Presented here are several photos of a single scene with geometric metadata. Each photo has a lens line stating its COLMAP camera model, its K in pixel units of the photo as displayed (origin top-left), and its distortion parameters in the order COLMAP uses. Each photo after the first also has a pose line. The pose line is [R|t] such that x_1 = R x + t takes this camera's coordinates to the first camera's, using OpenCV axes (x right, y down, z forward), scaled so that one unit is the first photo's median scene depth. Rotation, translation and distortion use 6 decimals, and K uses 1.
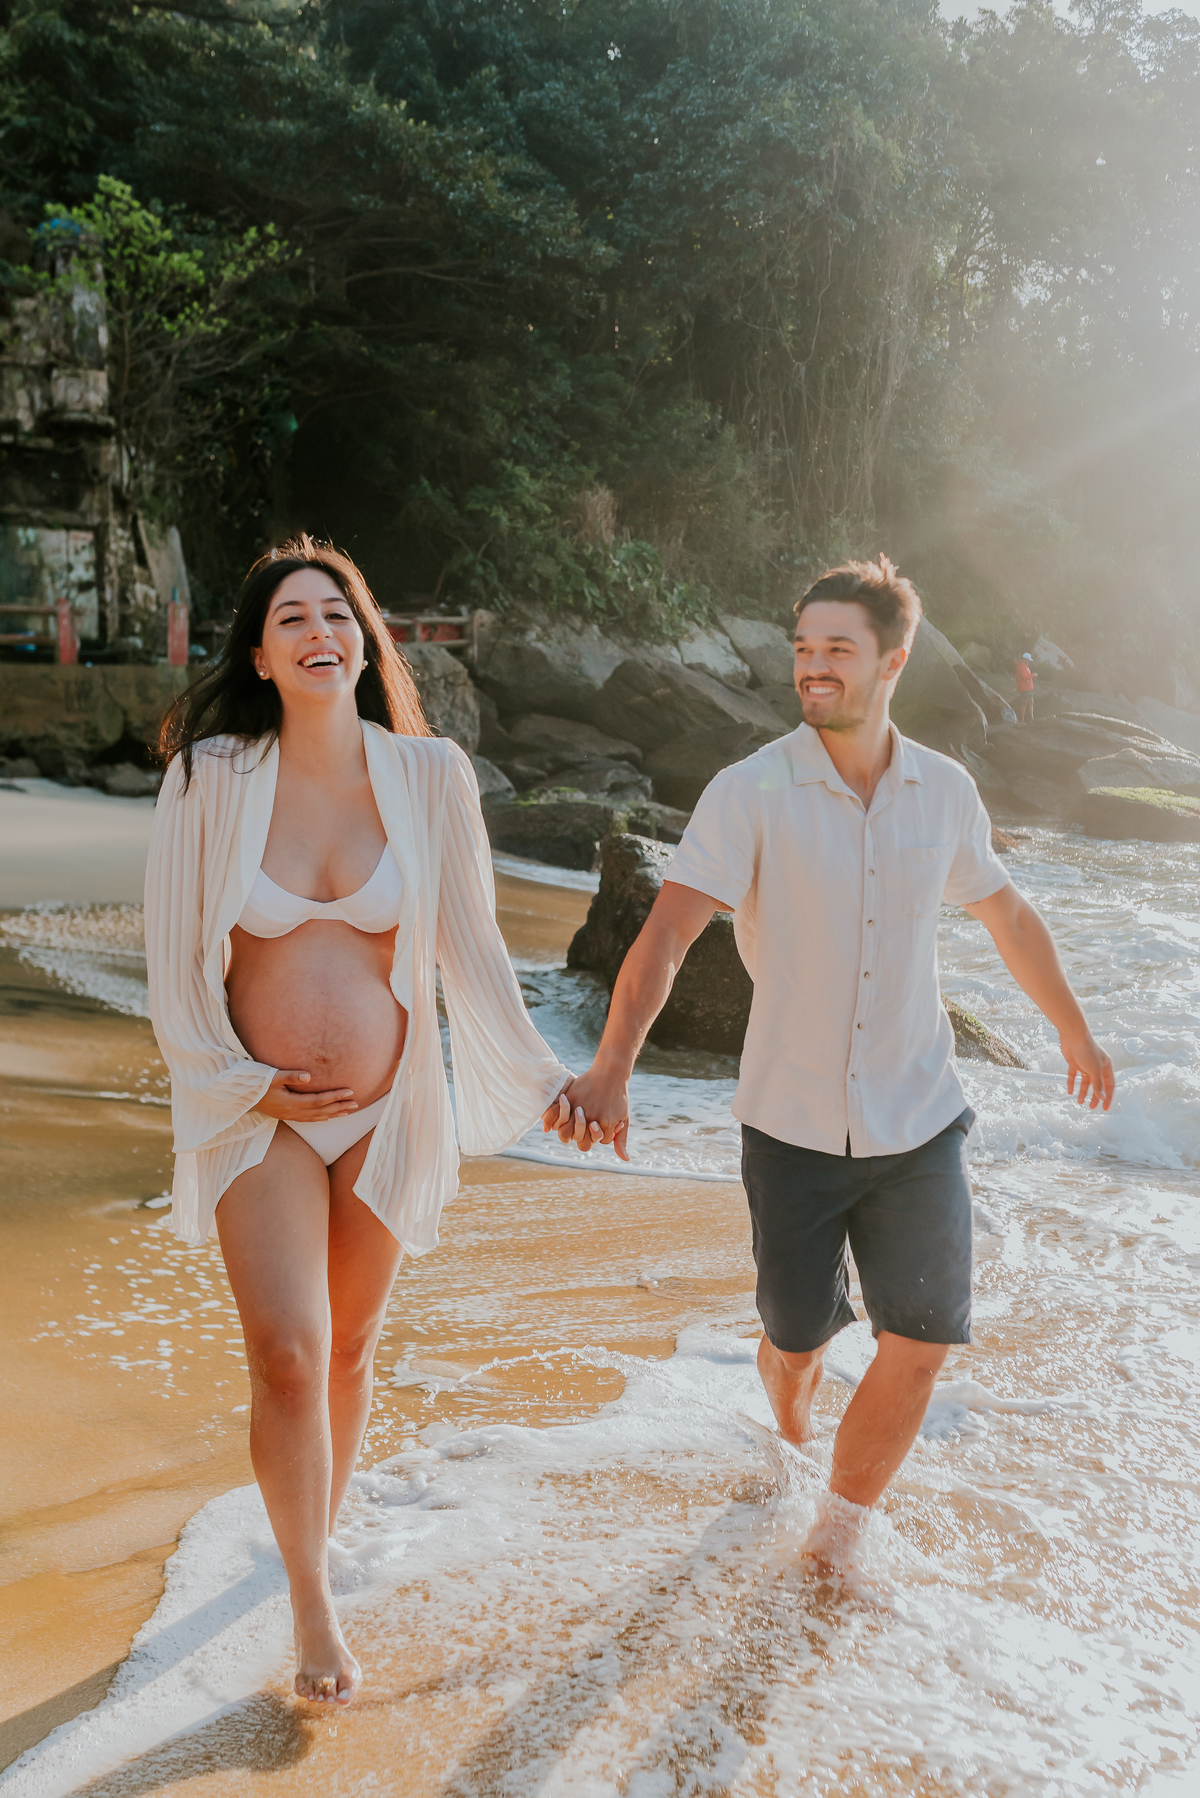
lens RADIAL K [[1902.3, 0, 596.8], [0, 1902.3, 926.0], [0, 0, 1]] dist [0.004391, 0.030856]
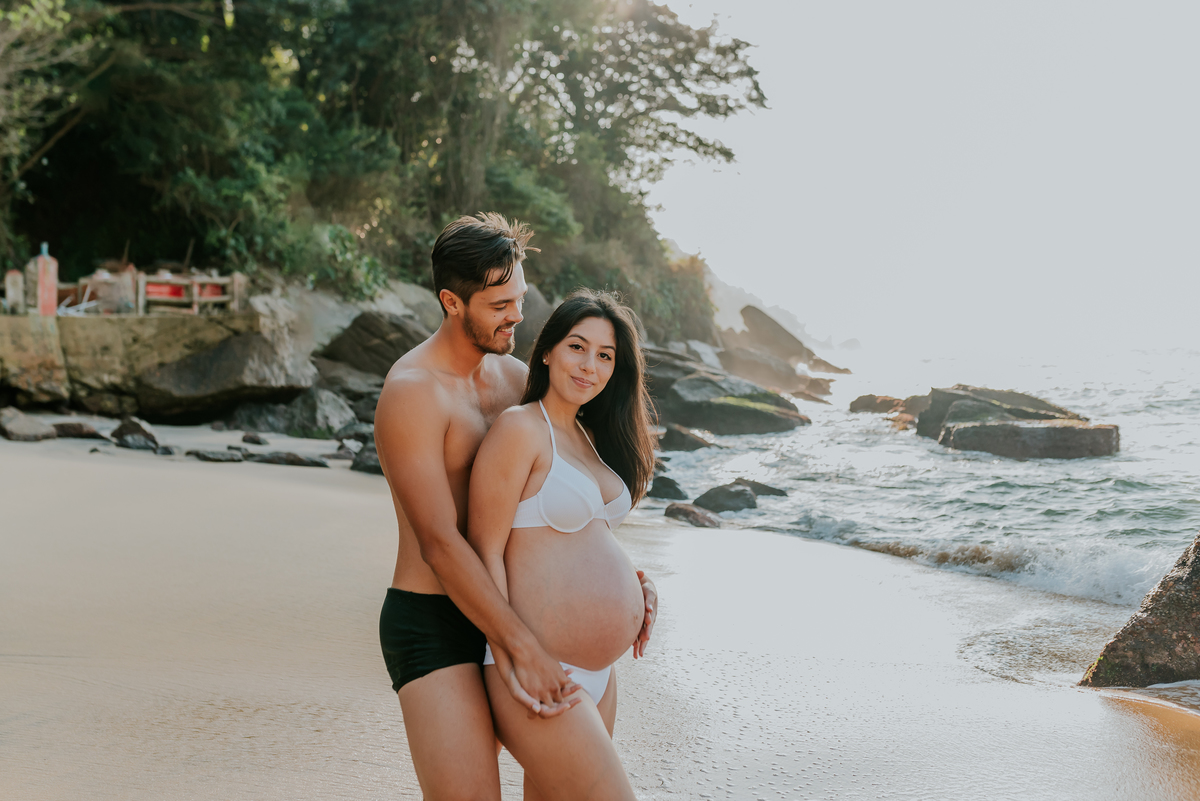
lens RADIAL K [[1184.3, 0, 598.1], [0, 1184.3, 373.6], [0, 0, 1]] dist [0.014359, 0.011038]
pose [[0.931507, -0.022465, 0.363030, -0.124279], [0.055057, 0.995299, -0.079683, -0.023583], [-0.359533, 0.094212, 0.928364, 0.187442]]
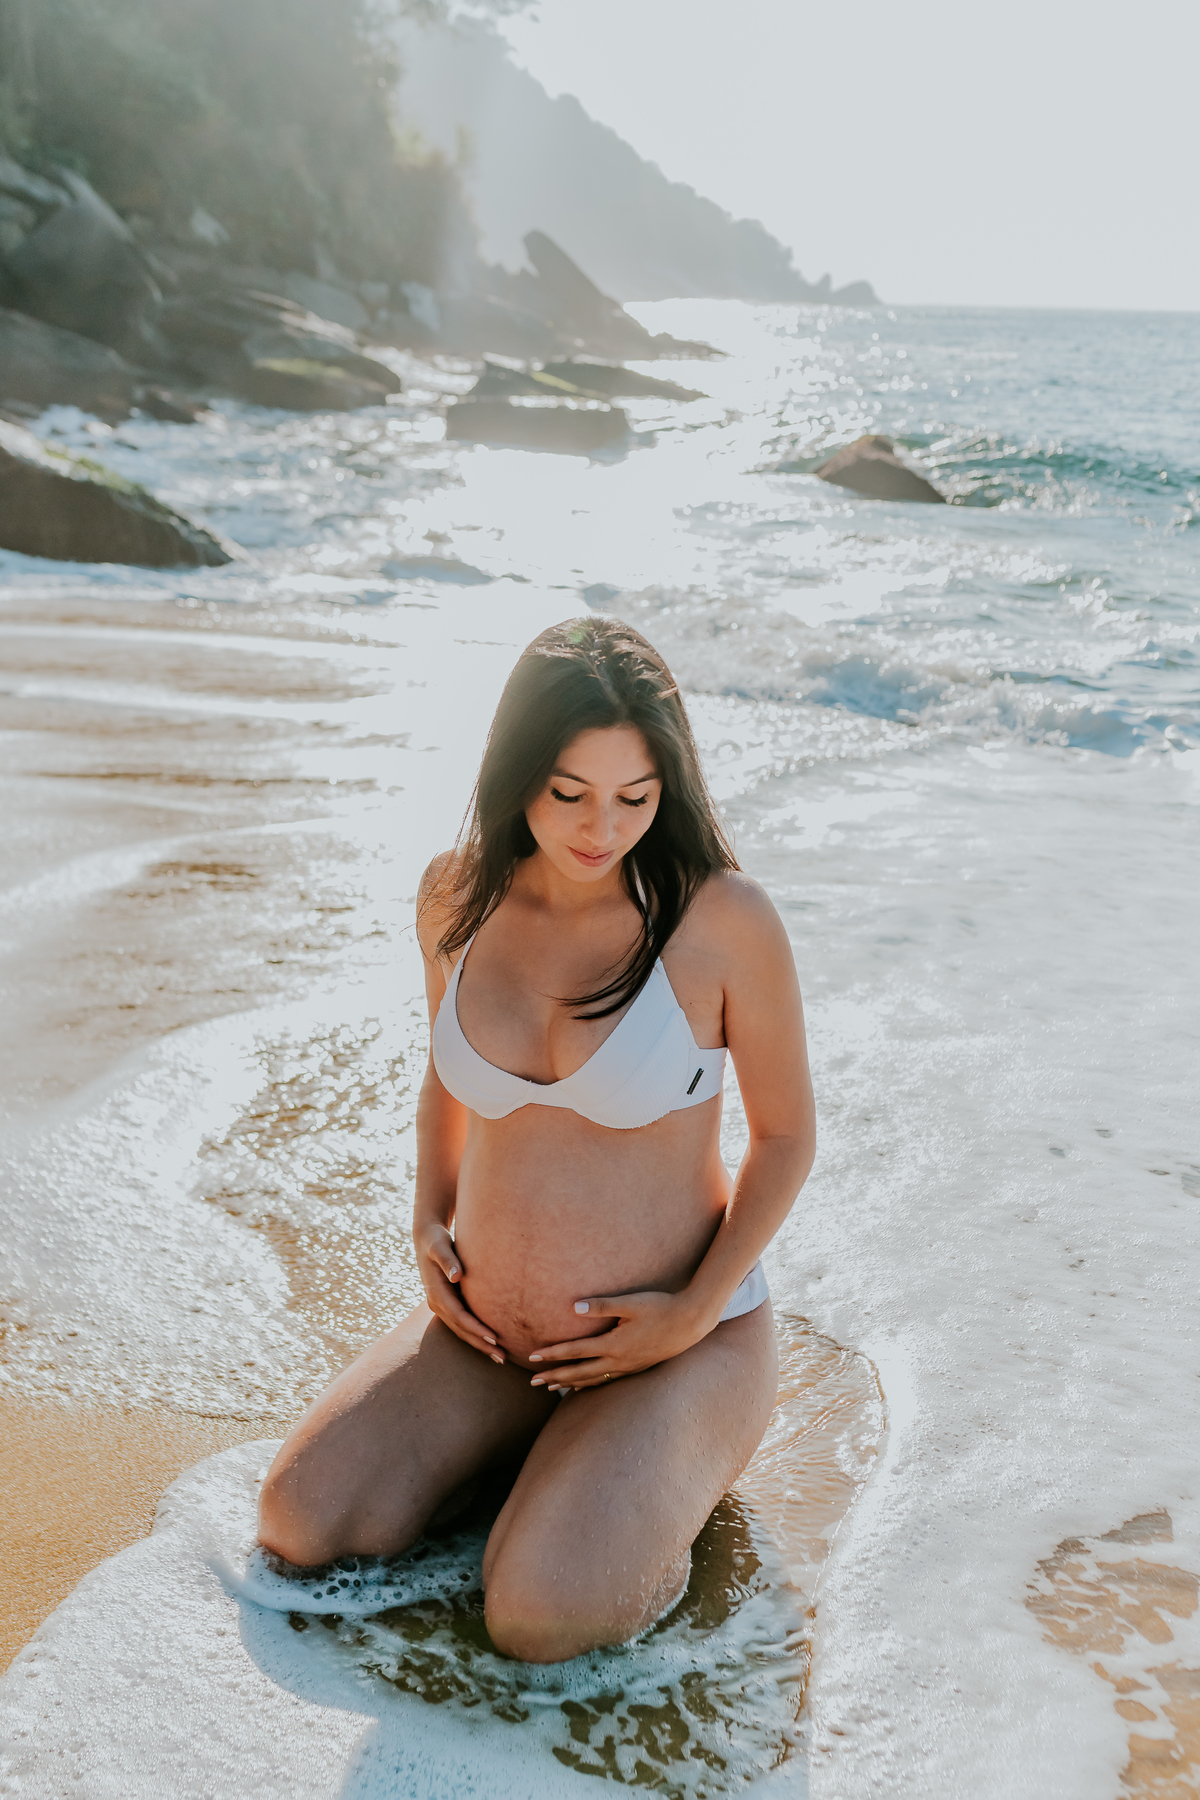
lens RADIAL K [[1776.5, 0, 600.0], [0, 1776.5, 900.0], [0, 0, 1]] dist [0.014359, 0.011038]
pose [[0.903900, -0.116208, 0.411655, -0.040622], [0.018877, 0.972288, 0.233022, -0.000533], [-0.427326, -0.202858, 0.881045, -0.134062]]
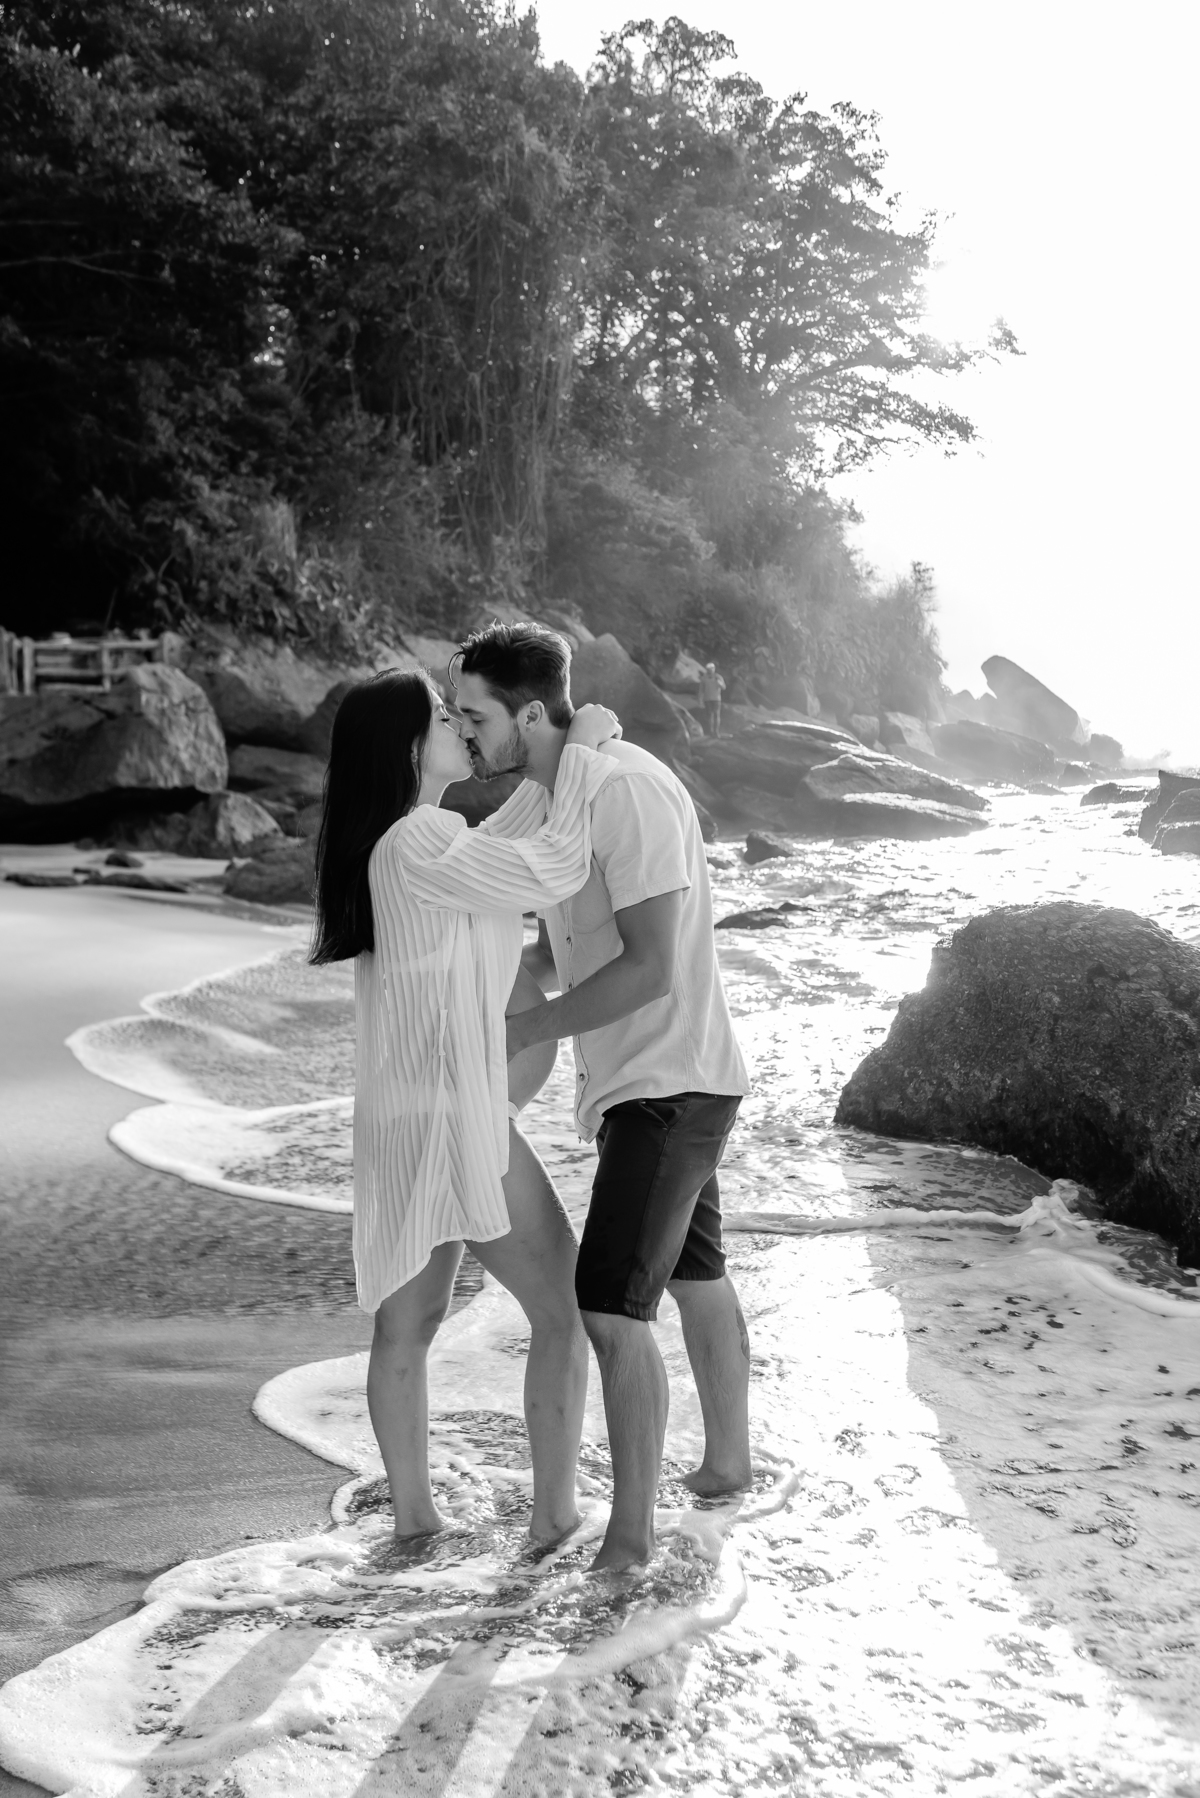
lens RADIAL K [[1760.6, 0, 600.0], [0, 1760.6, 899.0], [0, 0, 1]] dist [-0.054388, 0.114293]
pose [[0.968961, -0.062052, 0.239299, -0.069144], [0.067440, 0.997620, -0.014387, -0.014554], [-0.237836, 0.030079, 0.970839, 0.147451]]
